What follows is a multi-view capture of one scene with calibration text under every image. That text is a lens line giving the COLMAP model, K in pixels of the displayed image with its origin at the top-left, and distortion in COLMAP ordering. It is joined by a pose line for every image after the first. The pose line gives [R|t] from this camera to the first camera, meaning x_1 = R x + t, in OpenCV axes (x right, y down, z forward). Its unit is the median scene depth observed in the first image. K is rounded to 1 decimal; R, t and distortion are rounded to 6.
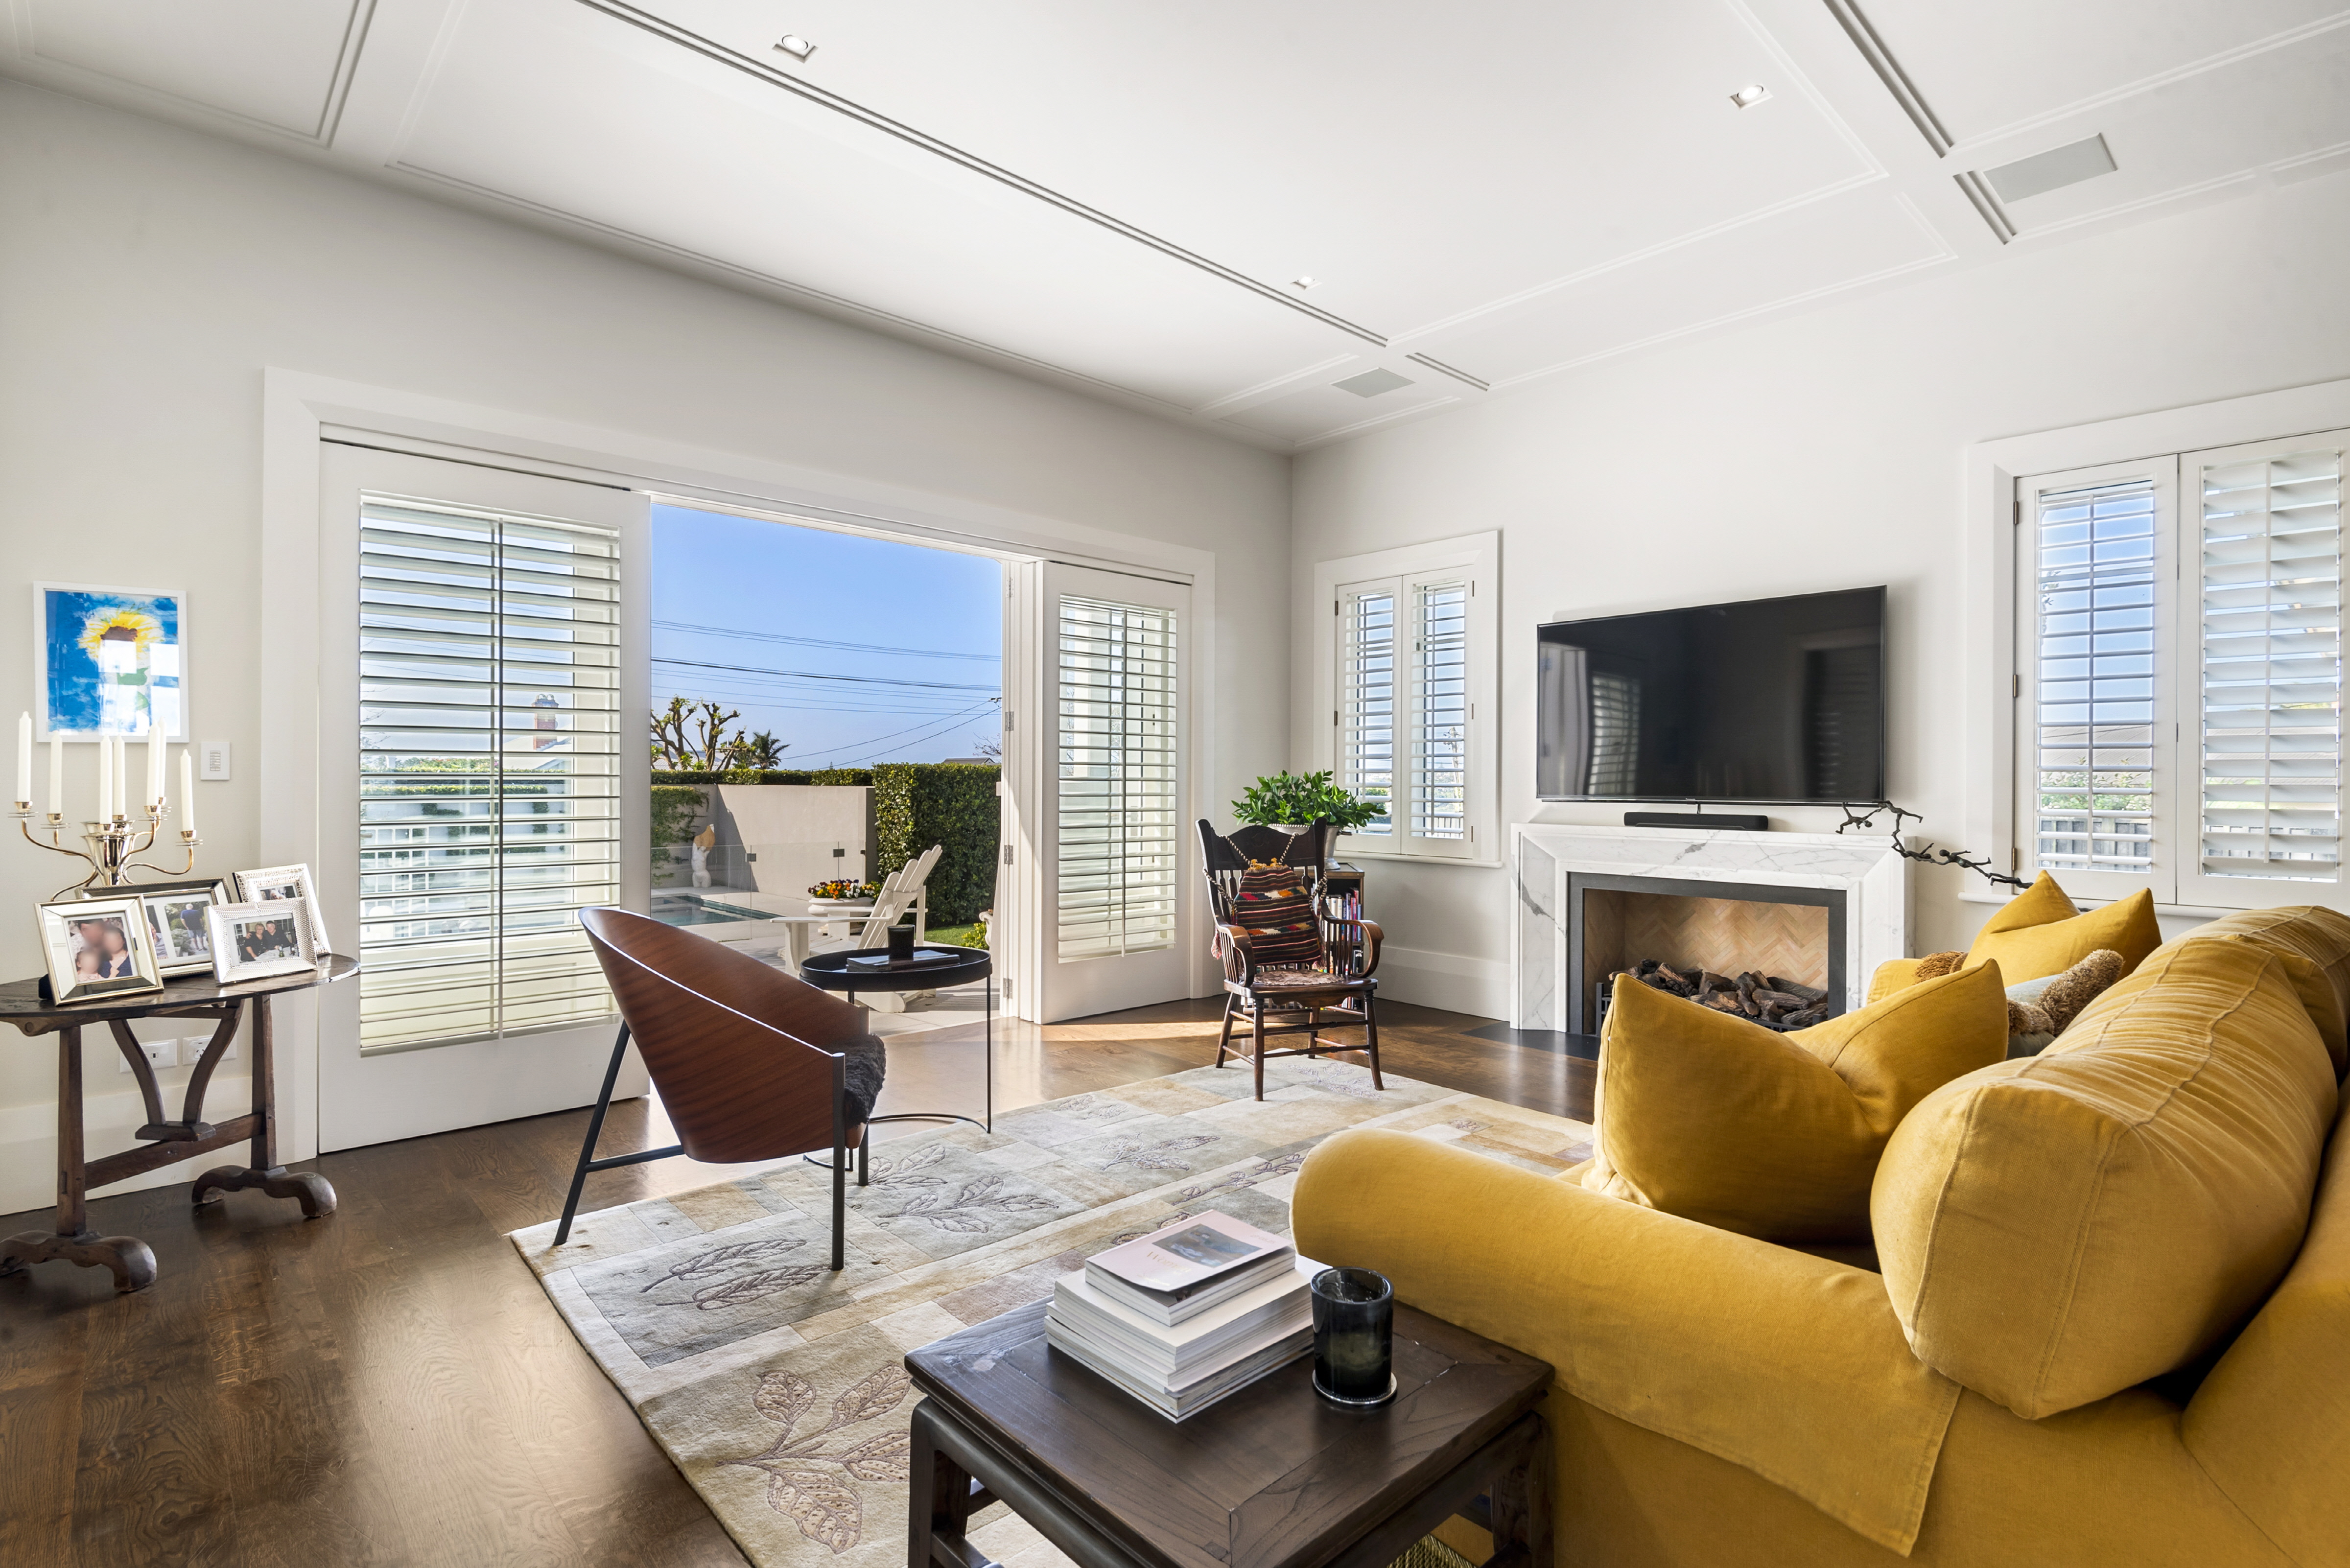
lens RADIAL K [[1129.4, 0, 1169.3], [0, 1129.4, 777.8], [0, 0, 1]] dist [0.000257, -0.000399]
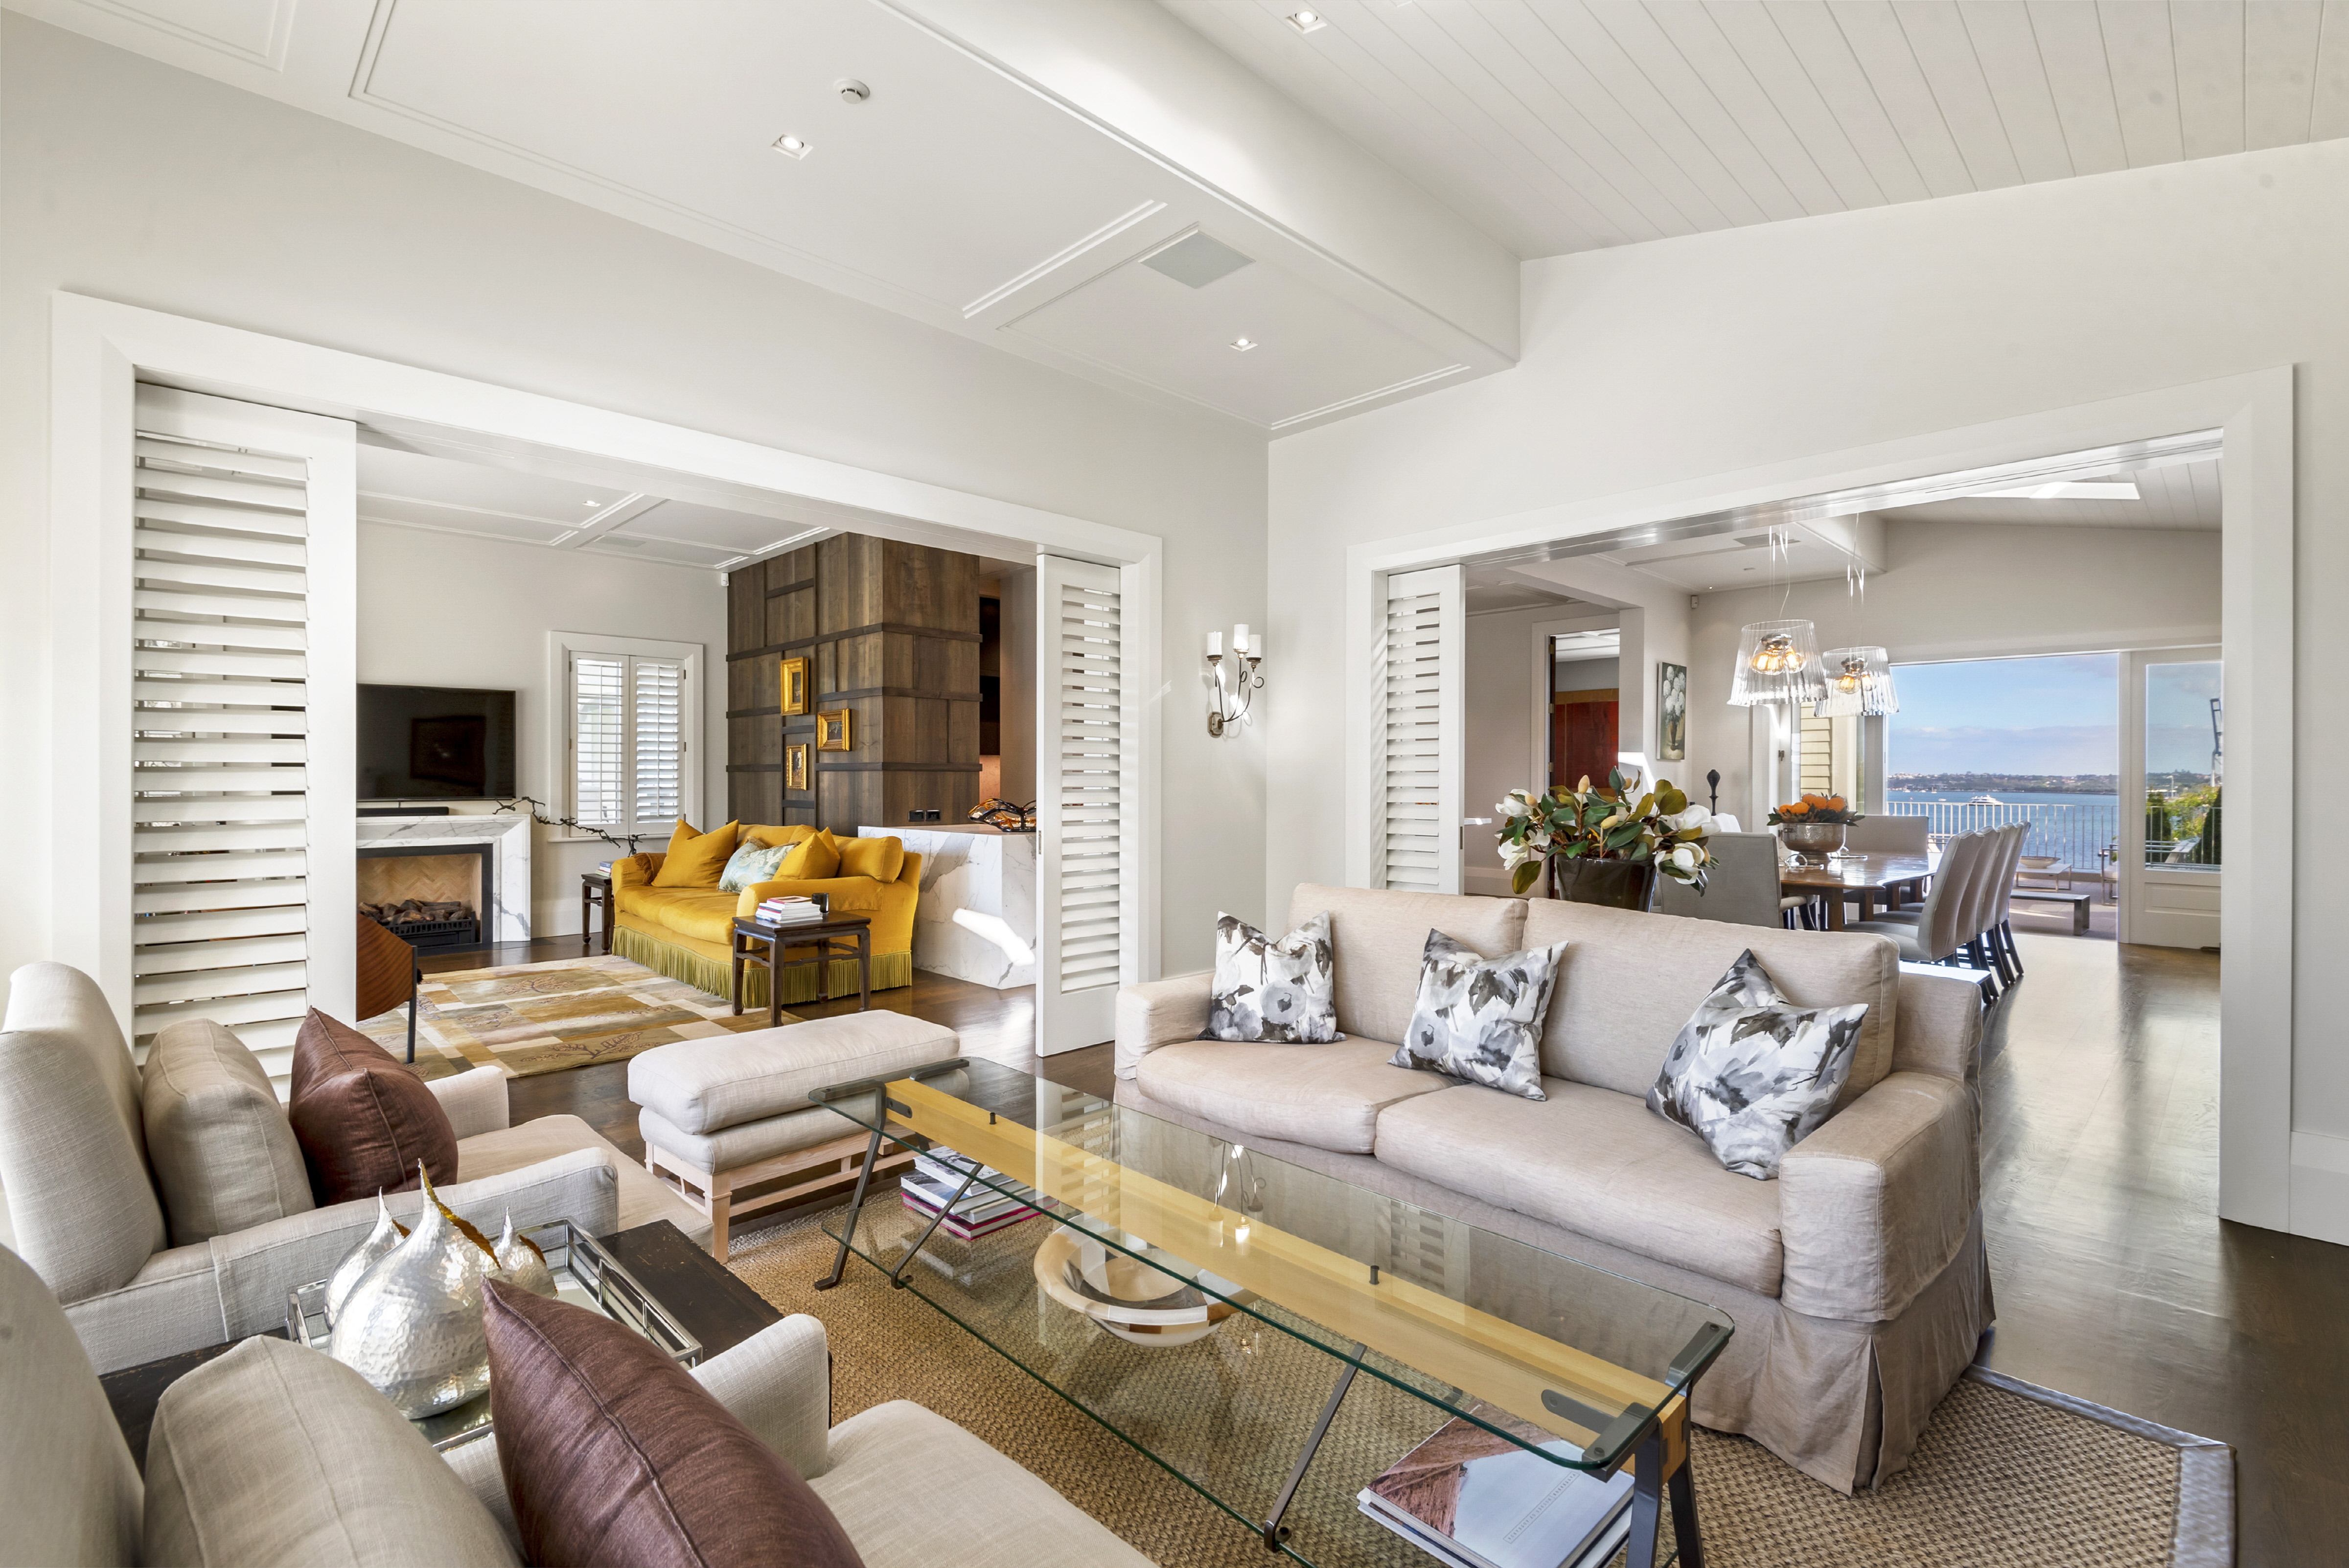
lens RADIAL K [[1062.0, 0, 1183.2], [0, 1062.0, 778.0], [0, 0, 1]] dist [-0.002642, -0.000519]
pose [[-0.038612, -0.006211, 0.999235, -1.249360], [-0.002255, 0.999979, 0.006128, -0.026735], [-0.999252, -0.002017, -0.038625, -0.111471]]
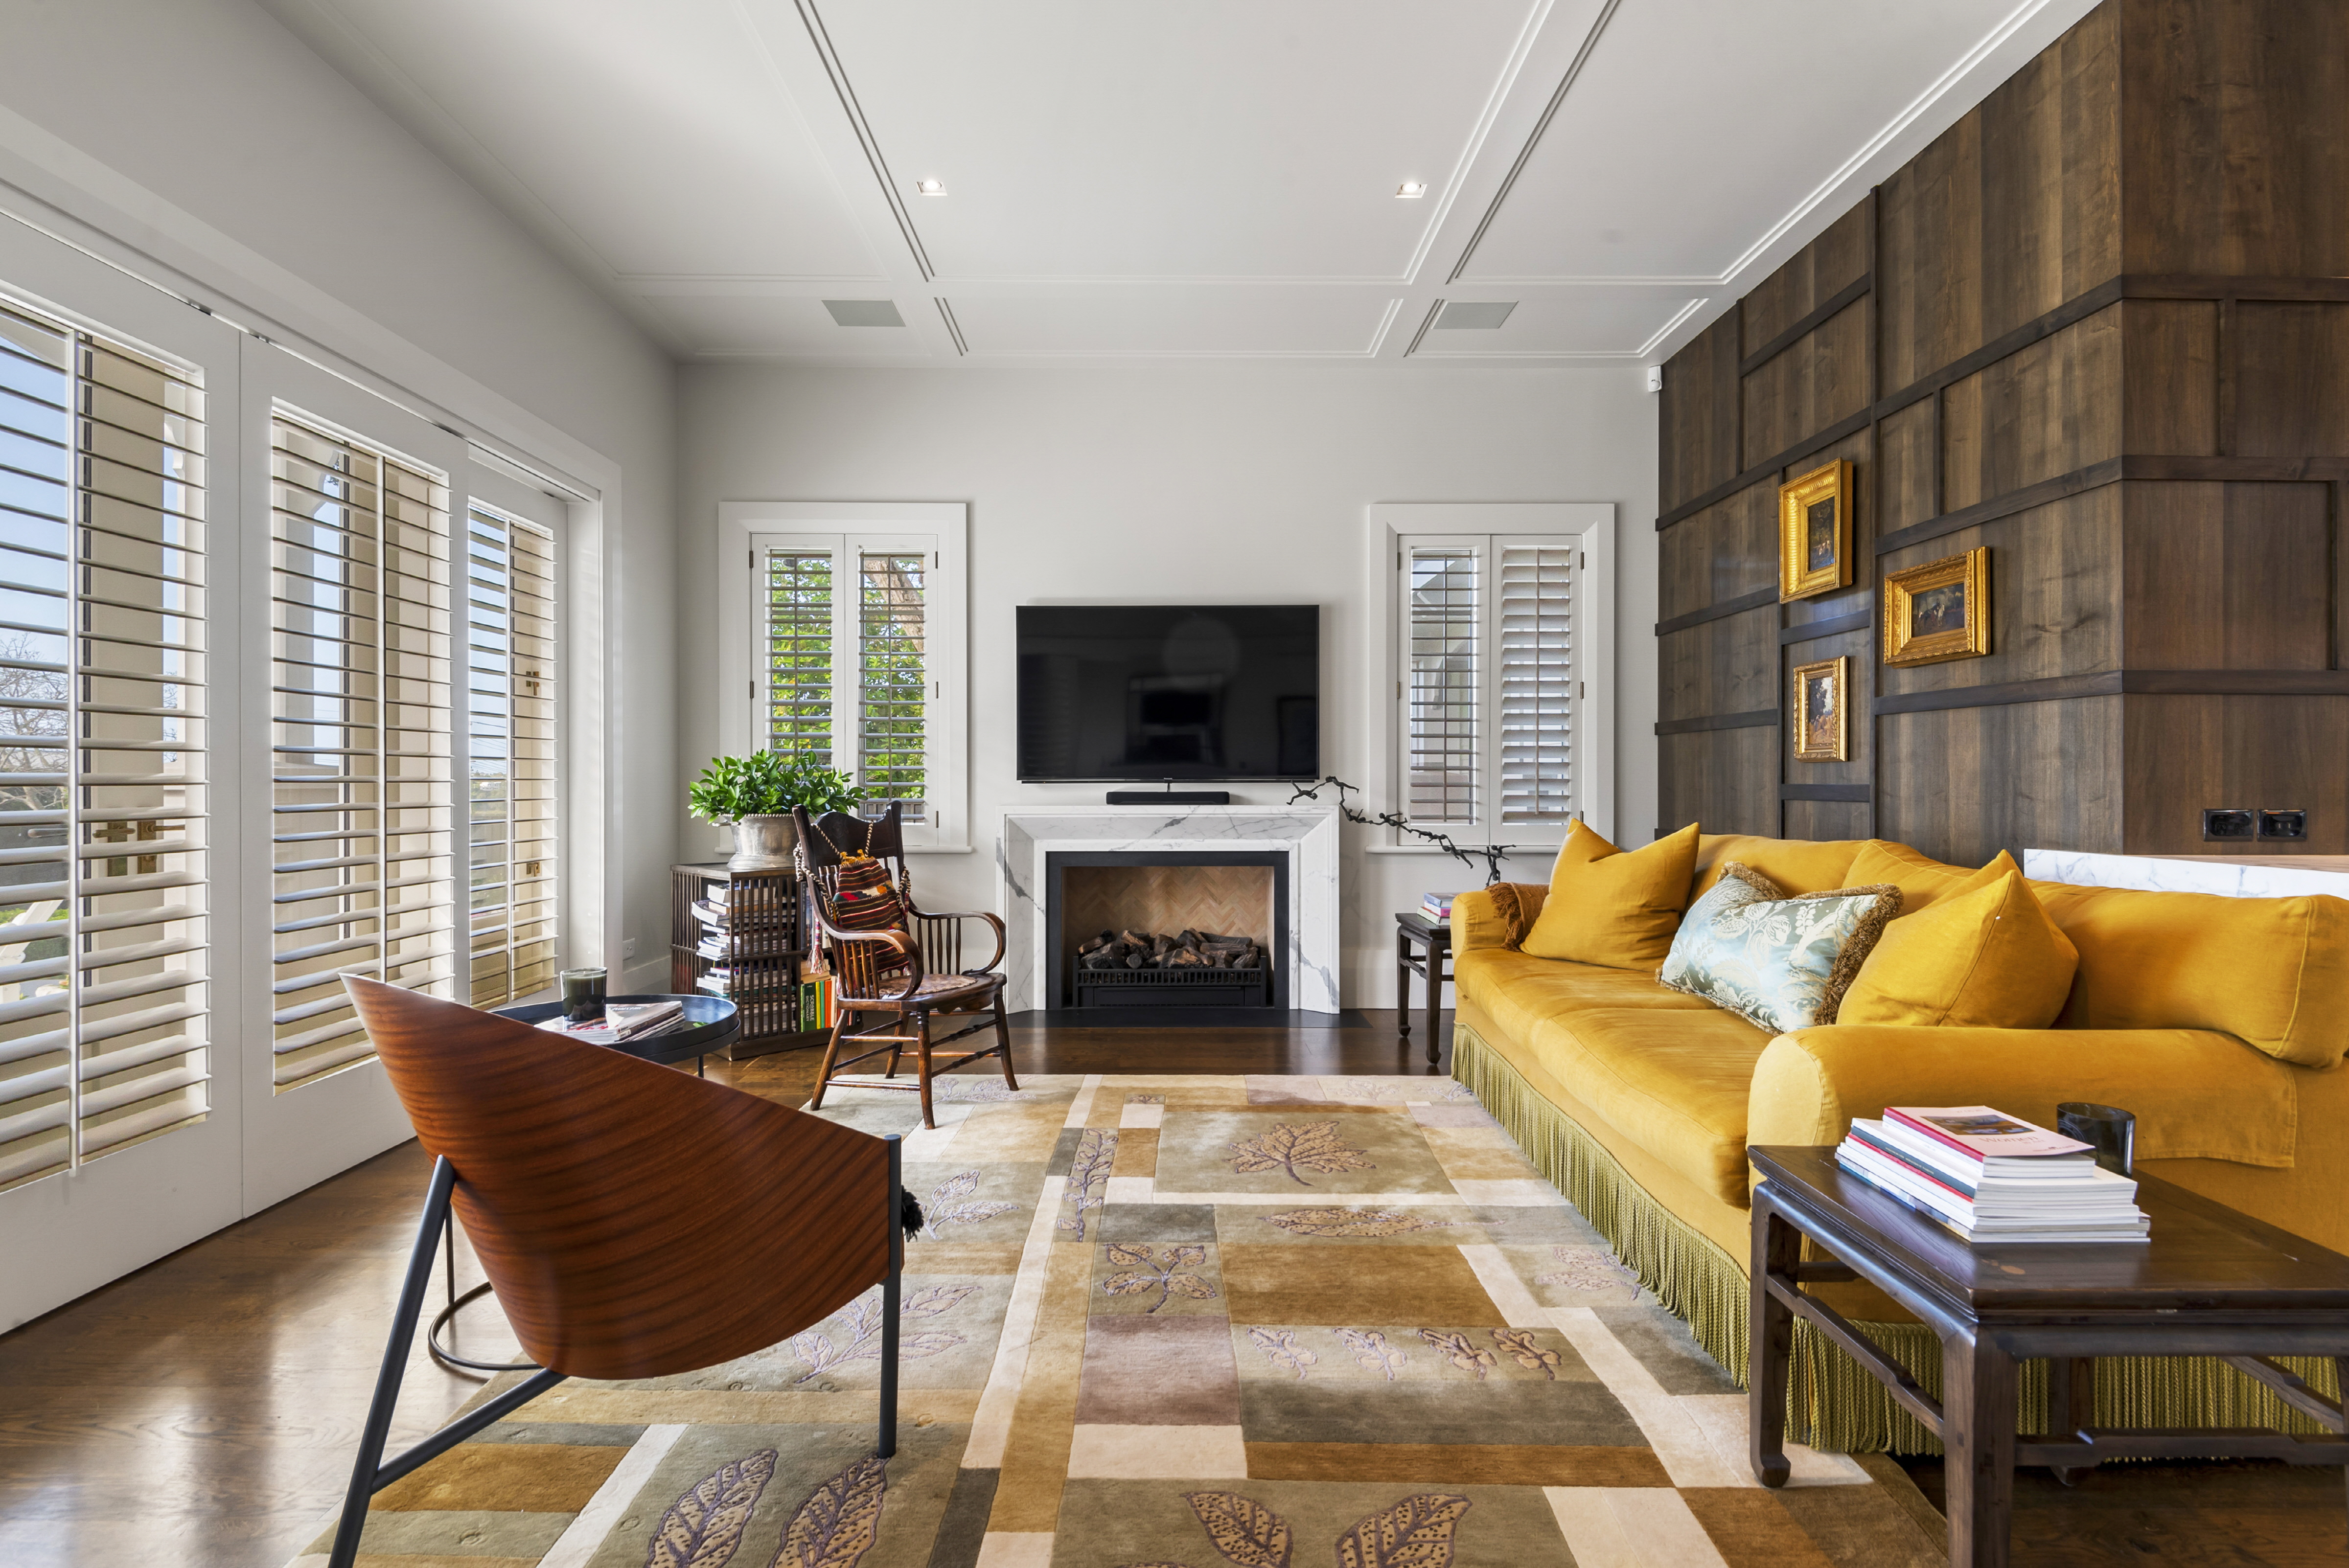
lens RADIAL K [[1180.9, 0, 1165.4], [0, 1180.9, 786.5], [0, 0, 1]] dist [-0.003987, -0.002863]
pose [[0.671276, -0.010346, 0.741135, -0.425286], [0.003112, 0.999933, 0.011139, 0.015111], [-0.741201, -0.005171, 0.671264, 0.243583]]
